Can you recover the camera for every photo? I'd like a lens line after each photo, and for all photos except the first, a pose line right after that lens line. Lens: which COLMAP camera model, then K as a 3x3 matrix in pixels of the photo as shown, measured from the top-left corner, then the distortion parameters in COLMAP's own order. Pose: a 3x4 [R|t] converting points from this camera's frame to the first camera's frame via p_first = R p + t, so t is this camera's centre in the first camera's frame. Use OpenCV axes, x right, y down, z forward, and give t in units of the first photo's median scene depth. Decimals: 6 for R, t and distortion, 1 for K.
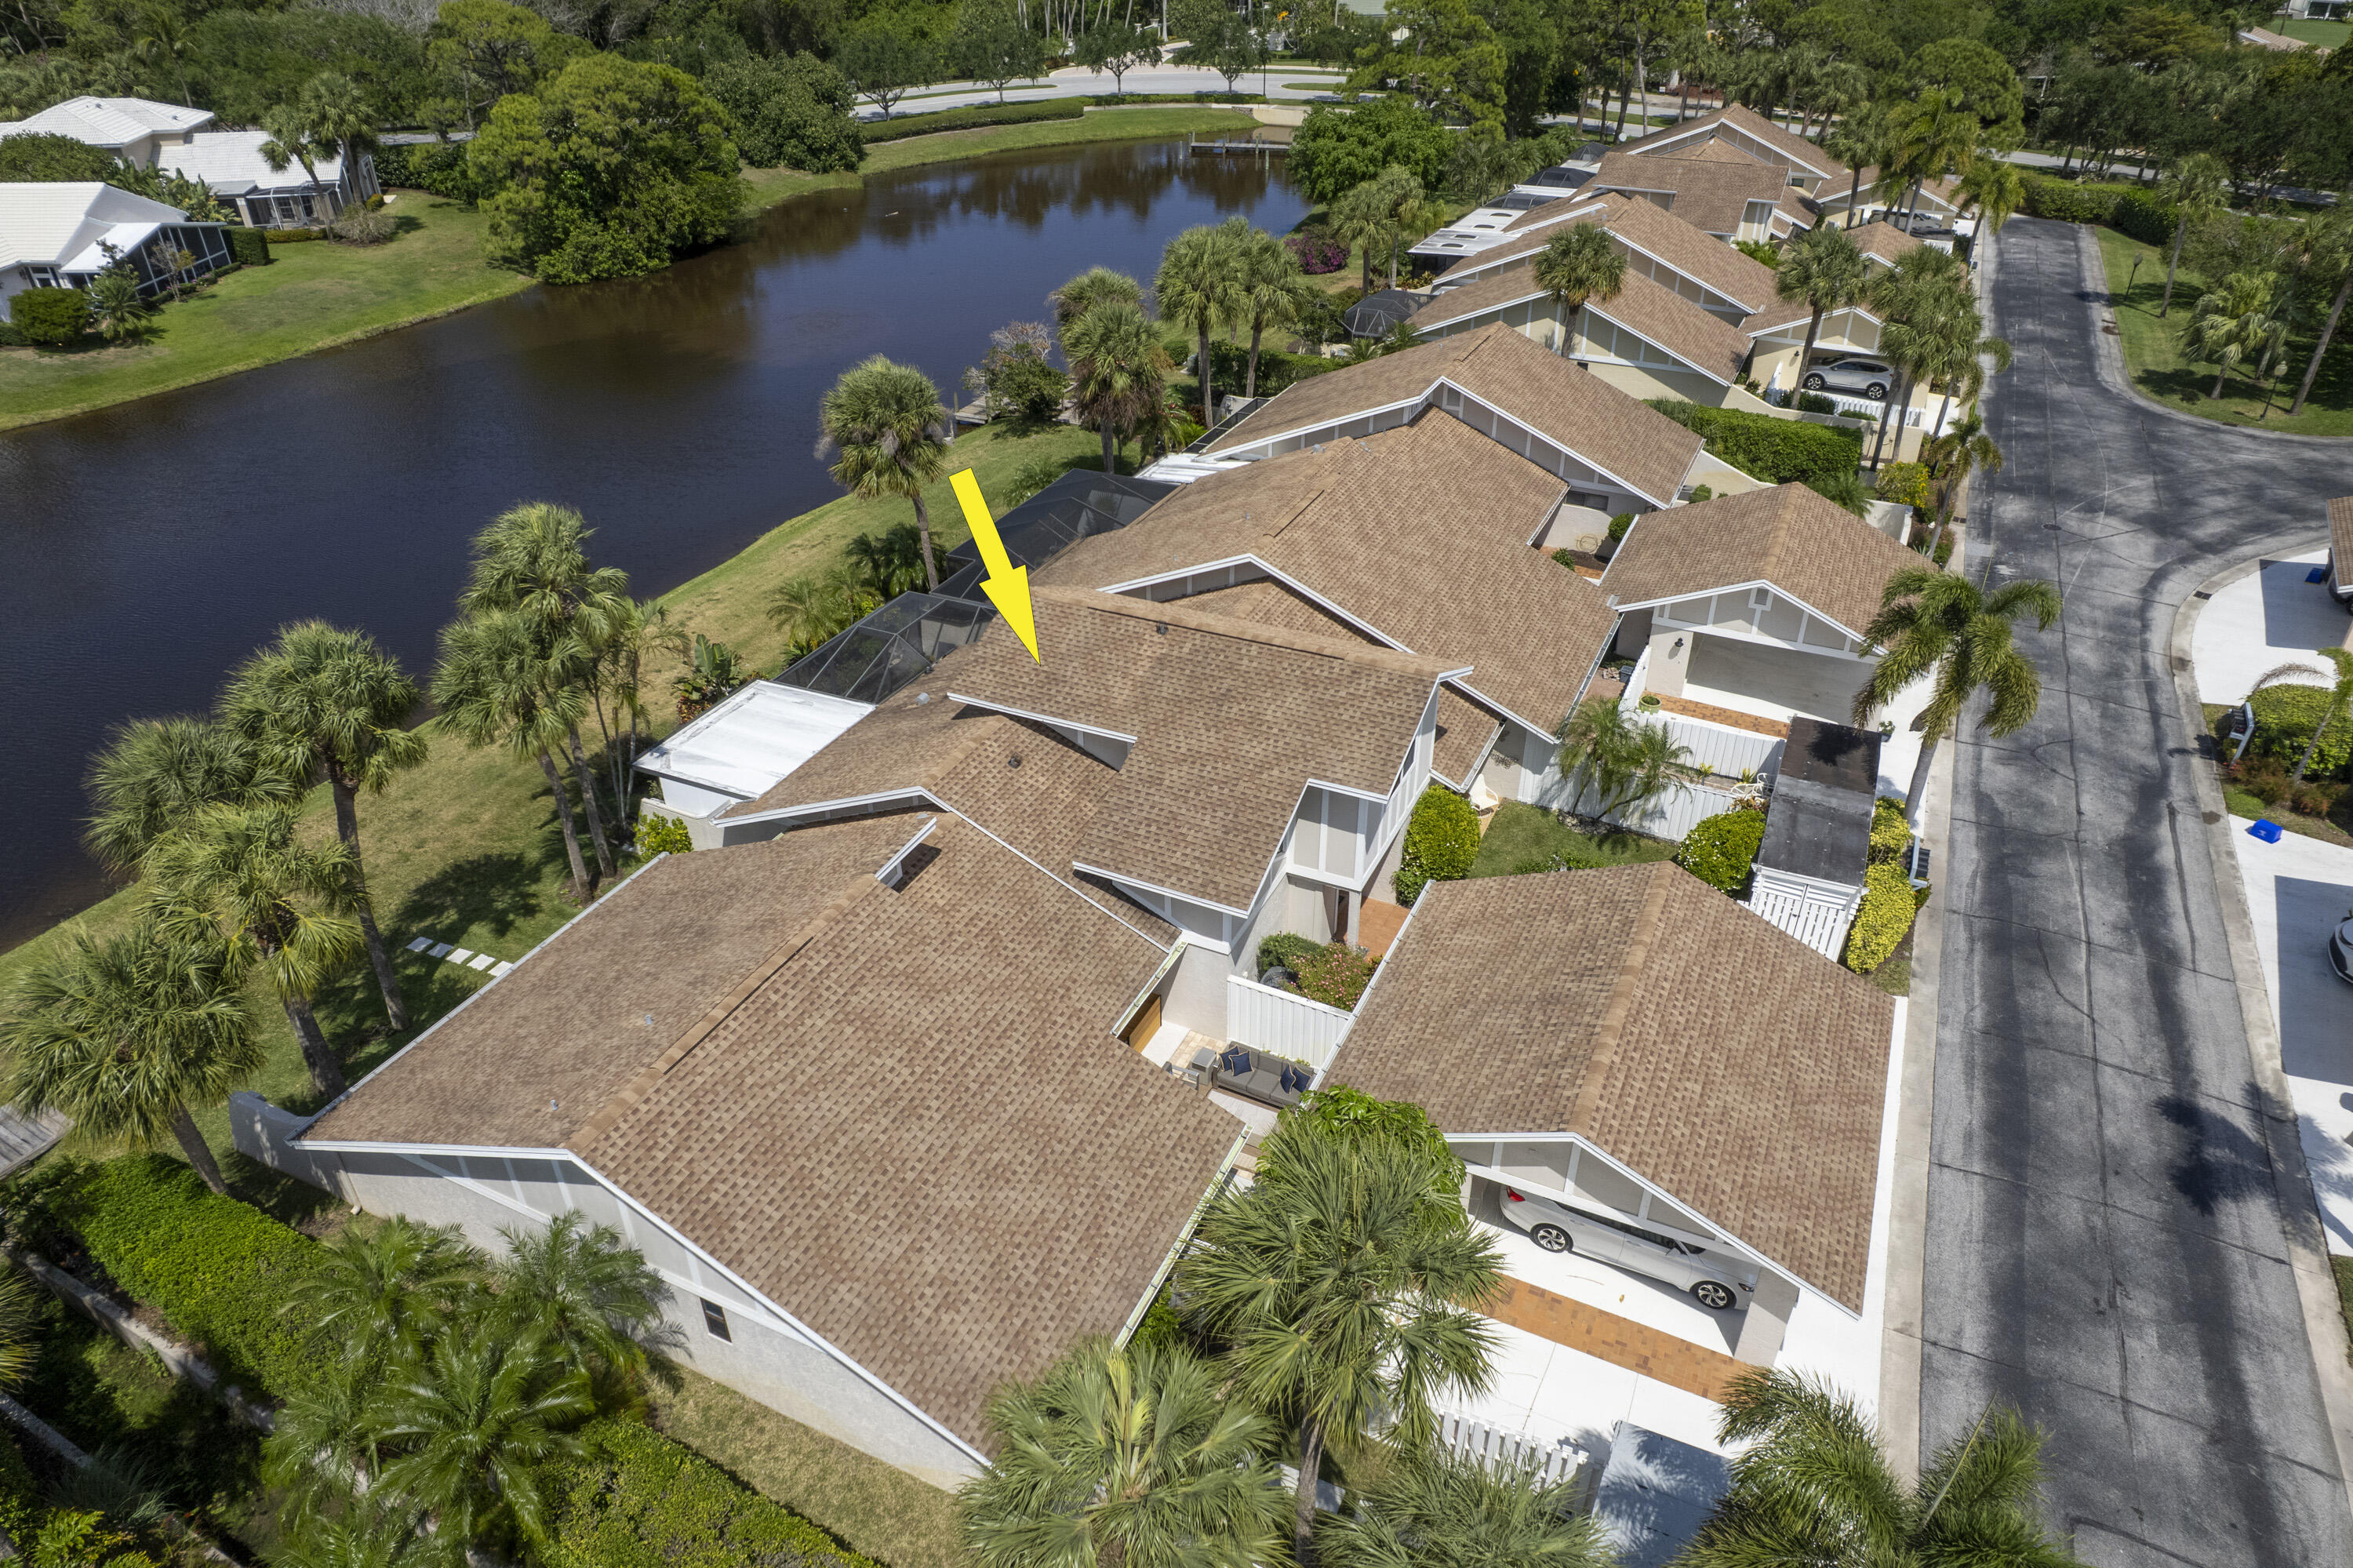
lens RADIAL K [[1497.4, 0, 1184.6], [0, 1497.4, 776.3], [0, 0, 1]] dist [-0.094443, 0.083302]
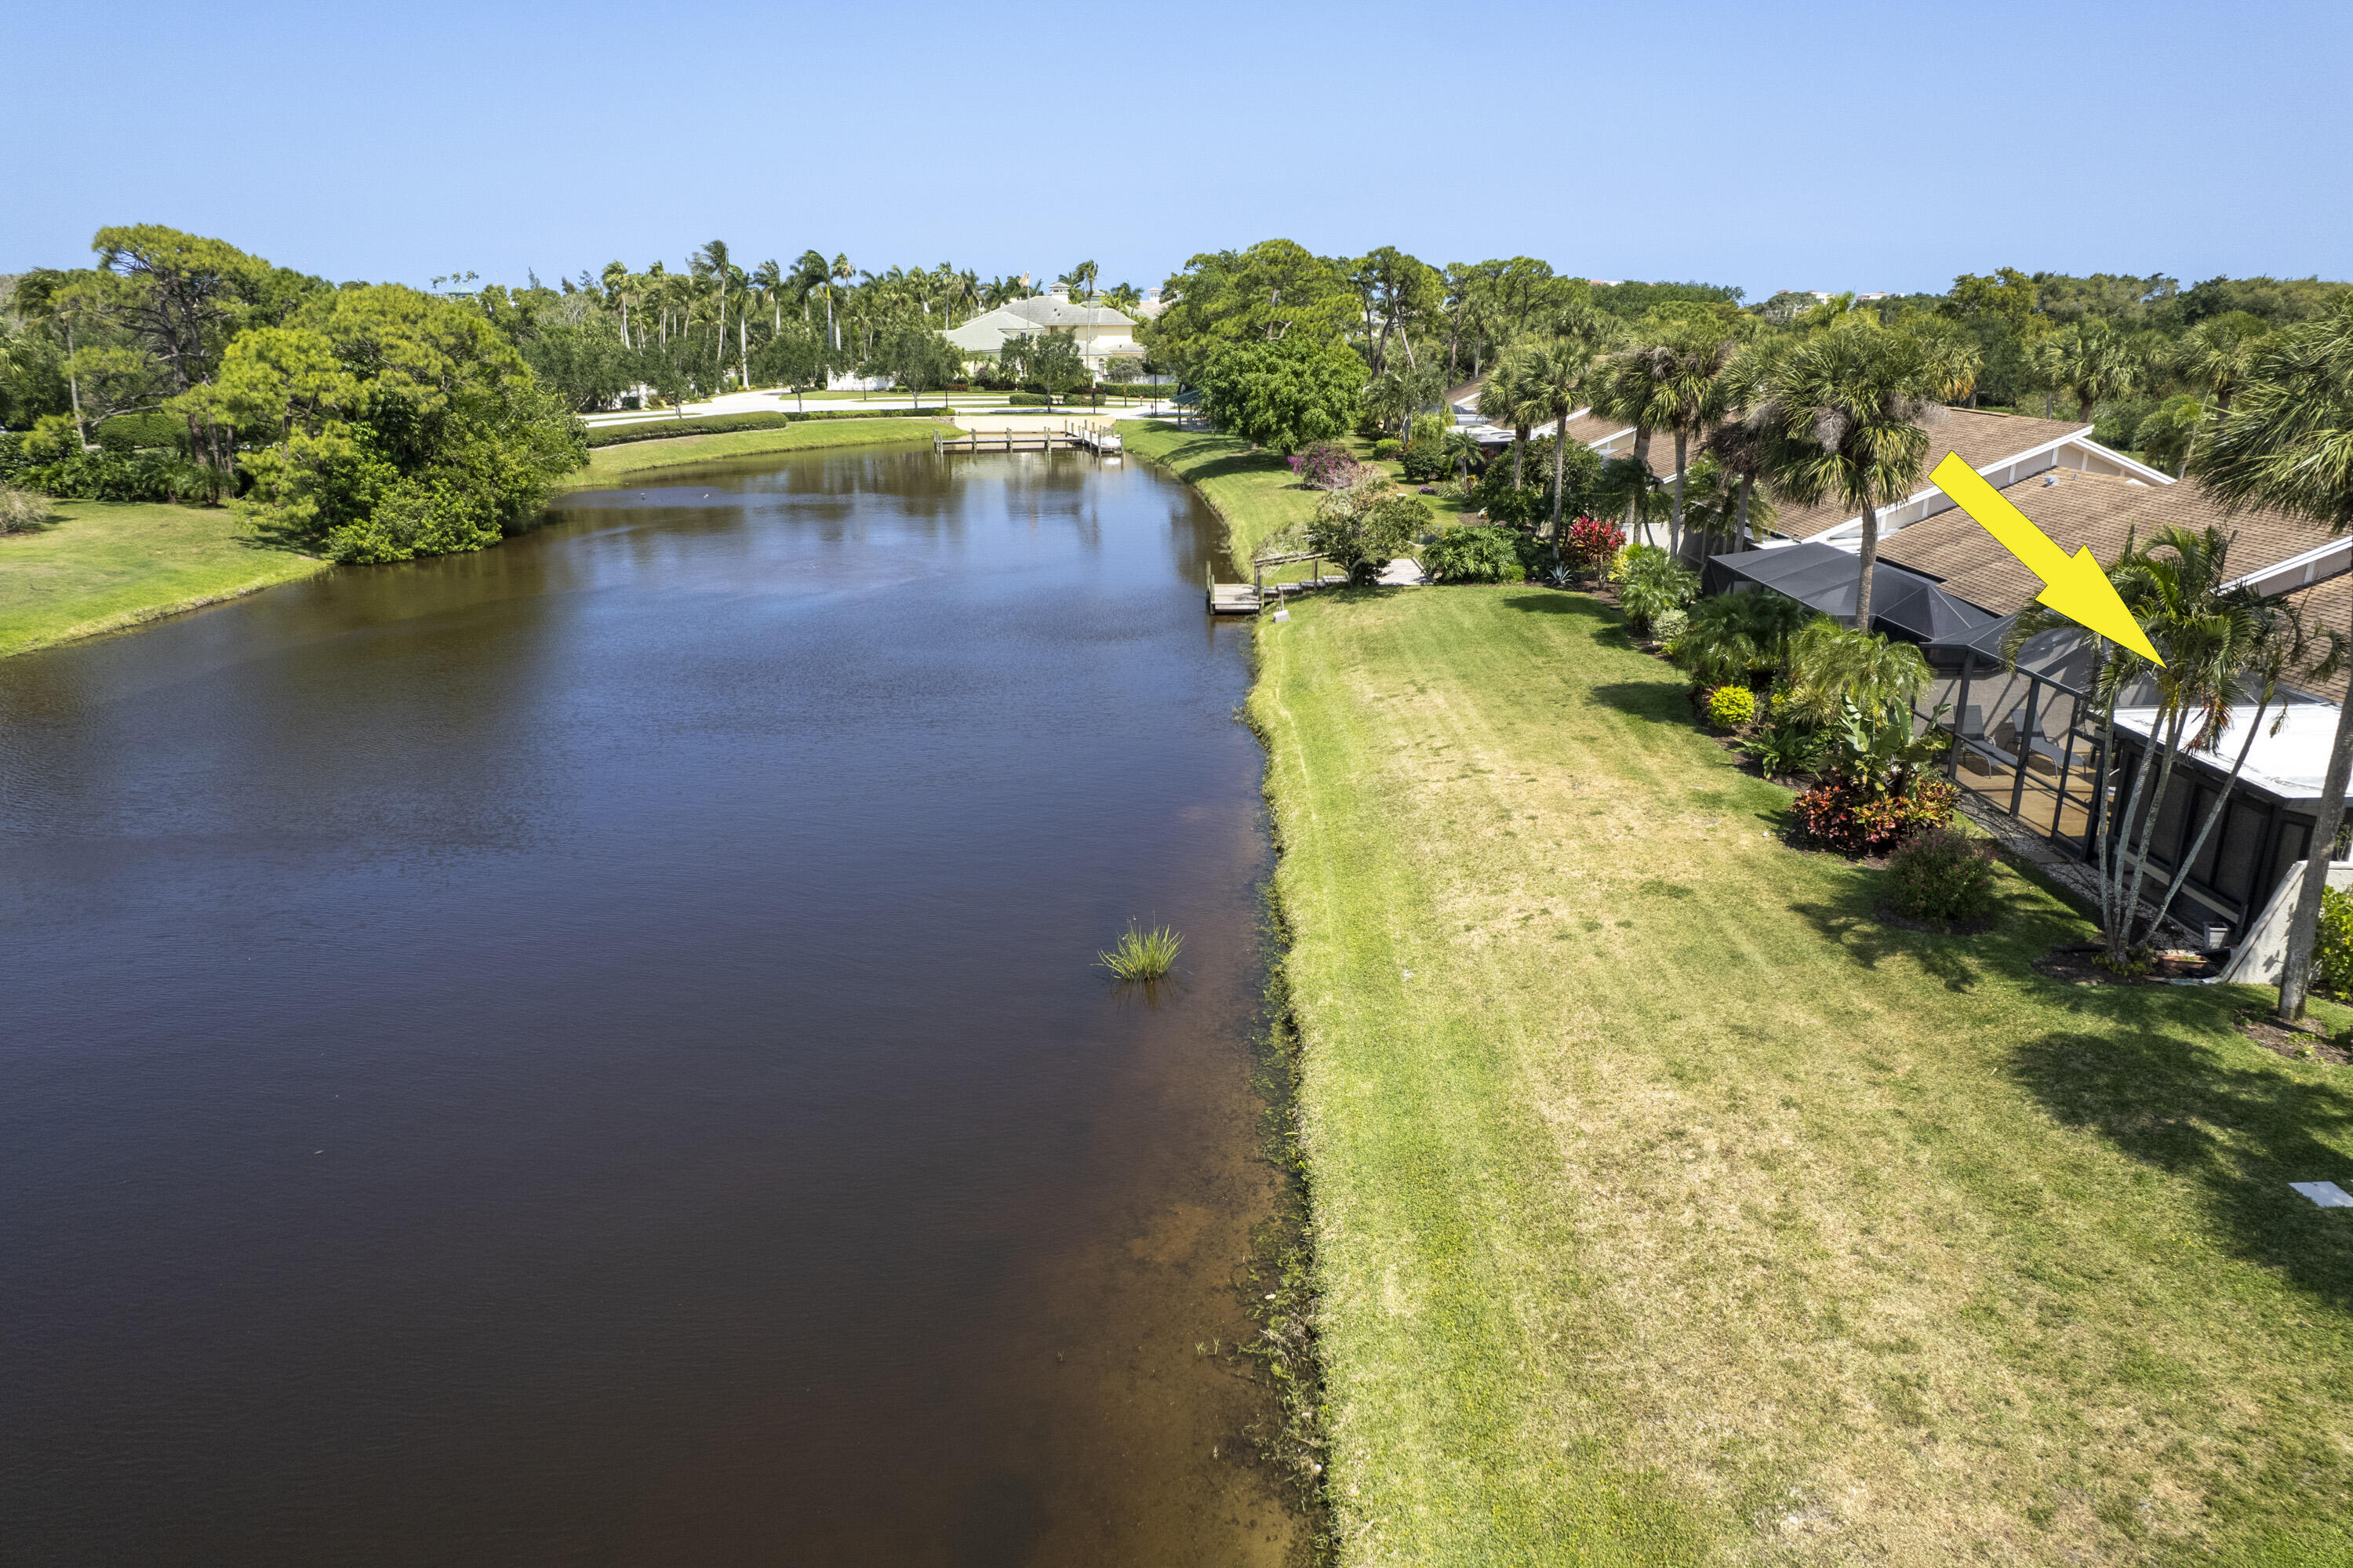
lens RADIAL K [[1488.3, 0, 1176.5], [0, 1488.3, 784.0], [0, 0, 1]] dist [-0.061581, 0.040660]
pose [[0.909429, -0.124294, 0.396849, -0.360394], [0.220156, 0.953491, -0.205881, 0.001720], [-0.352802, 0.274603, 0.894496, 0.246577]]
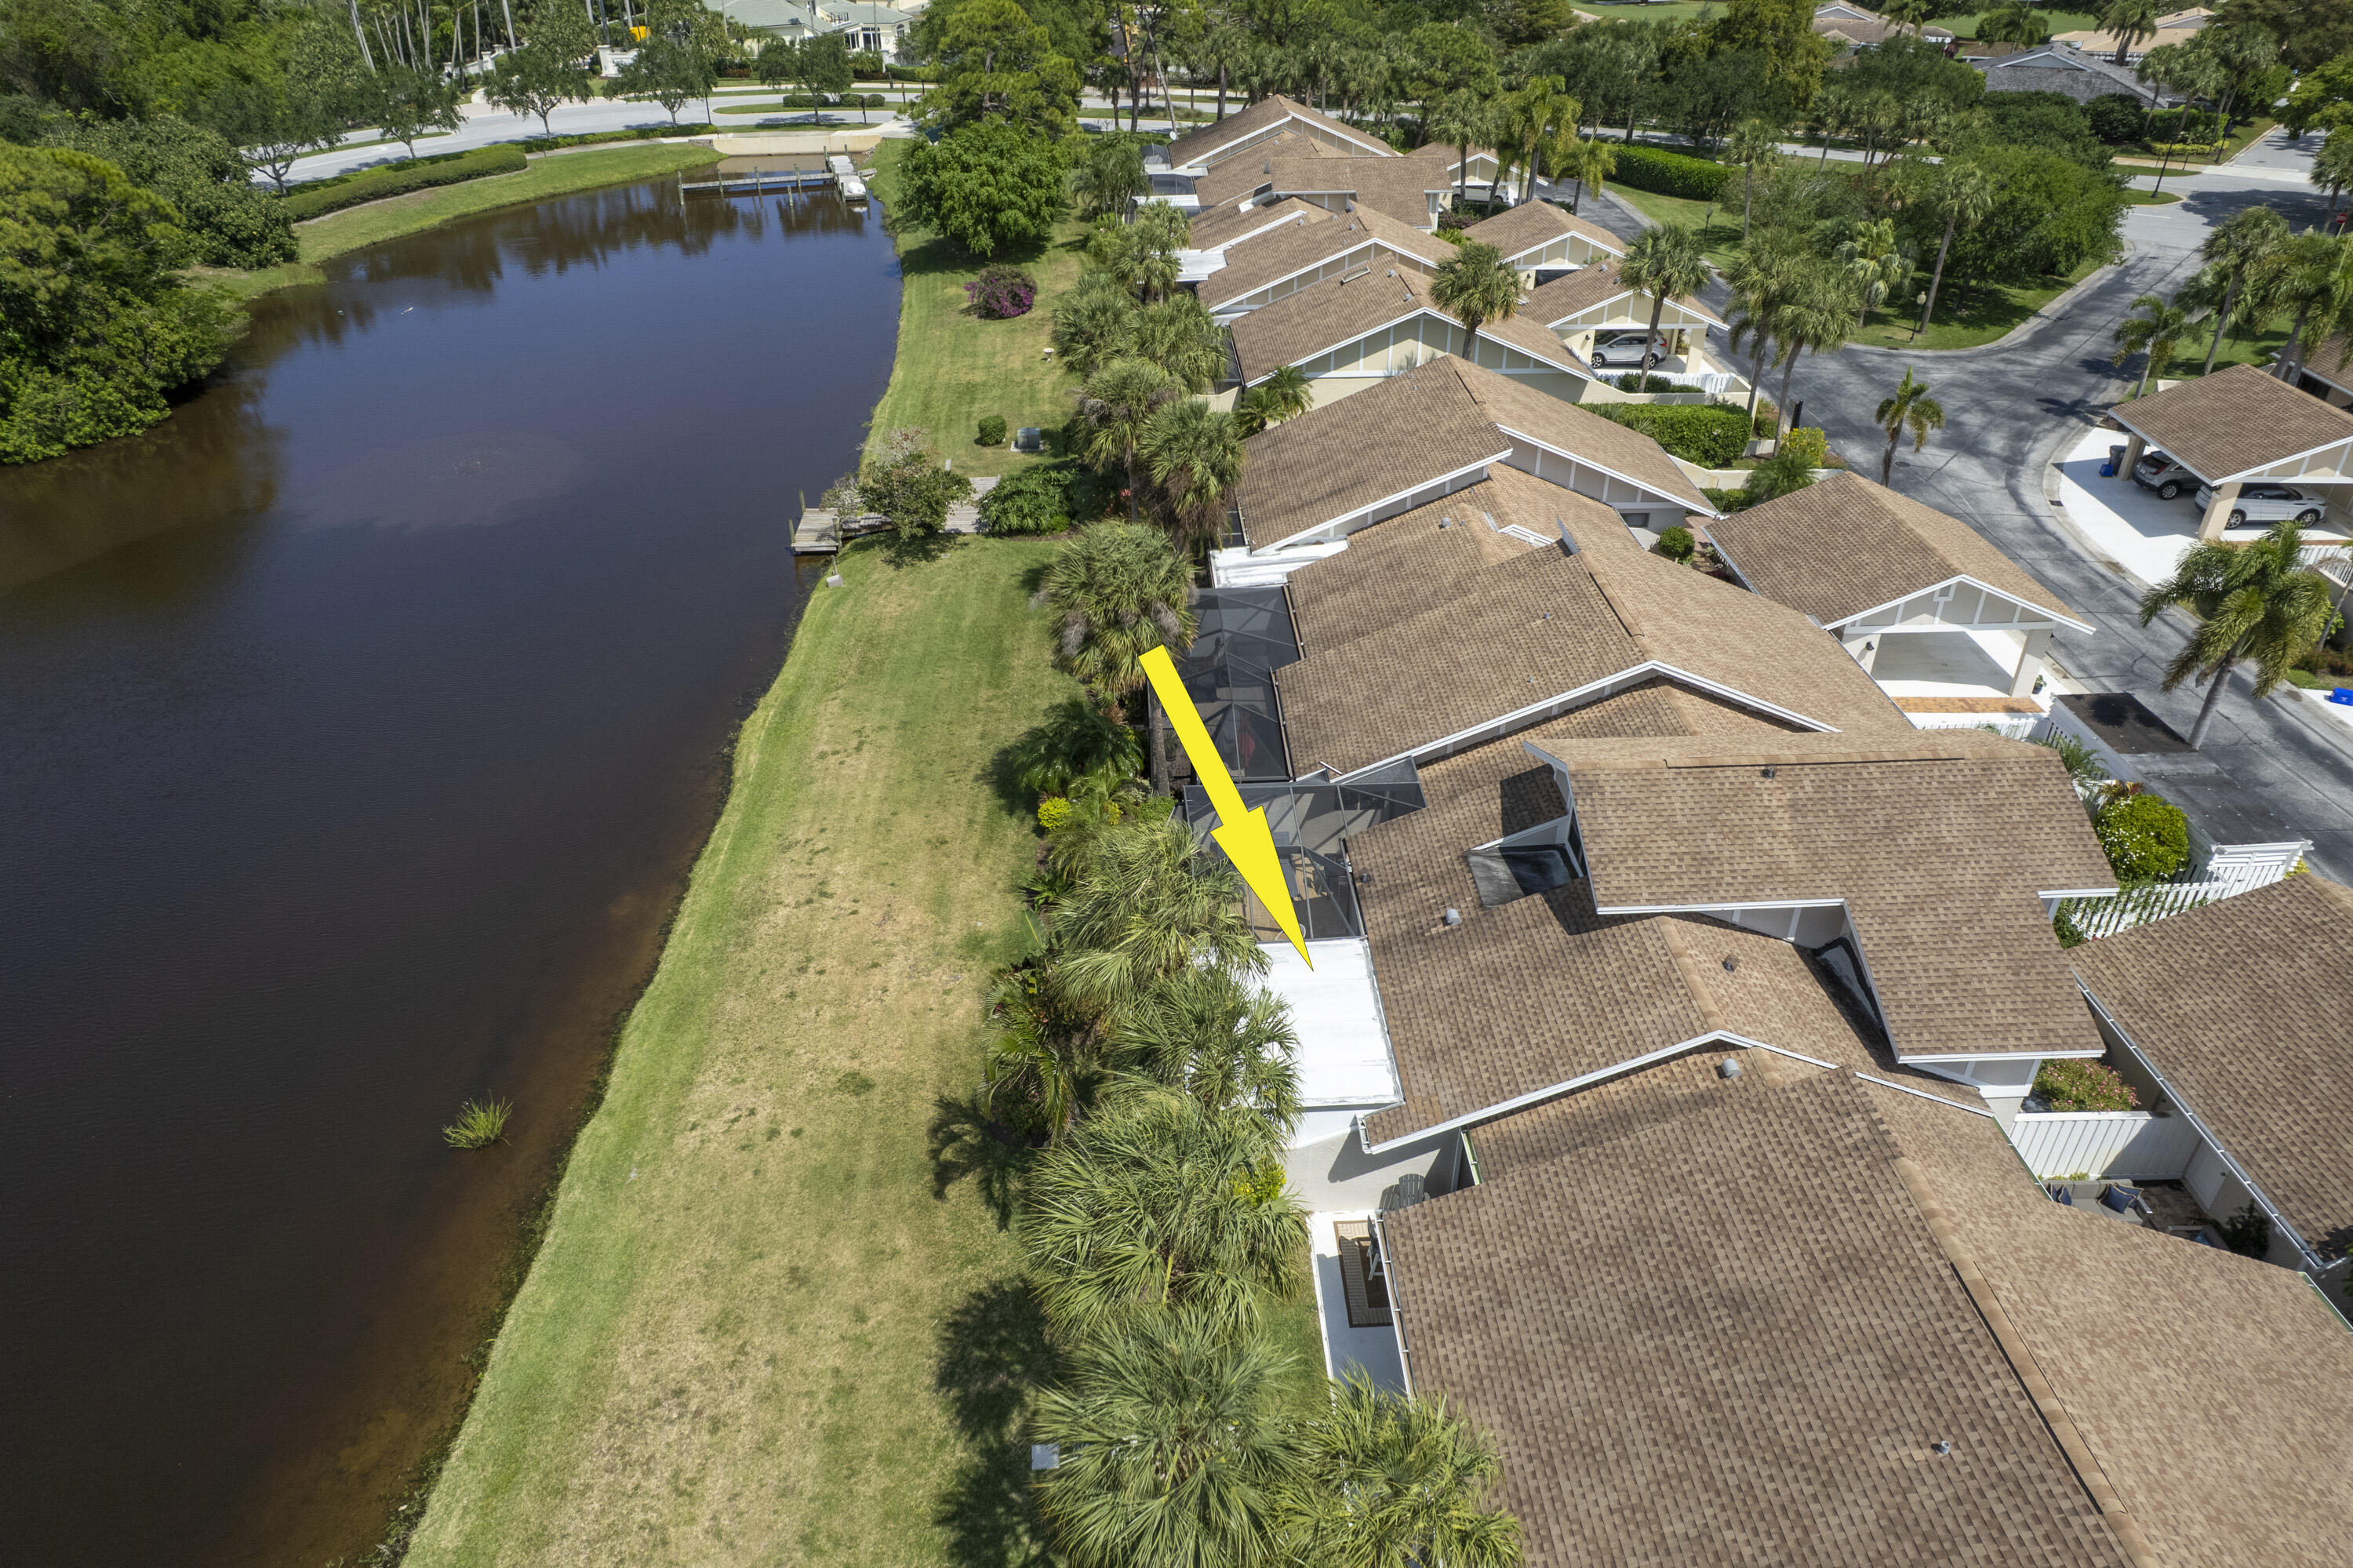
lens RADIAL K [[1497.4, 0, 1184.6], [0, 1497.4, 776.3], [0, 0, 1]] dist [-0.094443, 0.083302]
pose [[0.883968, -0.250214, 0.394959, -0.236839], [0.247866, 0.967063, 0.057897, -0.081771], [-0.396437, 0.046718, 0.916872, 0.110469]]
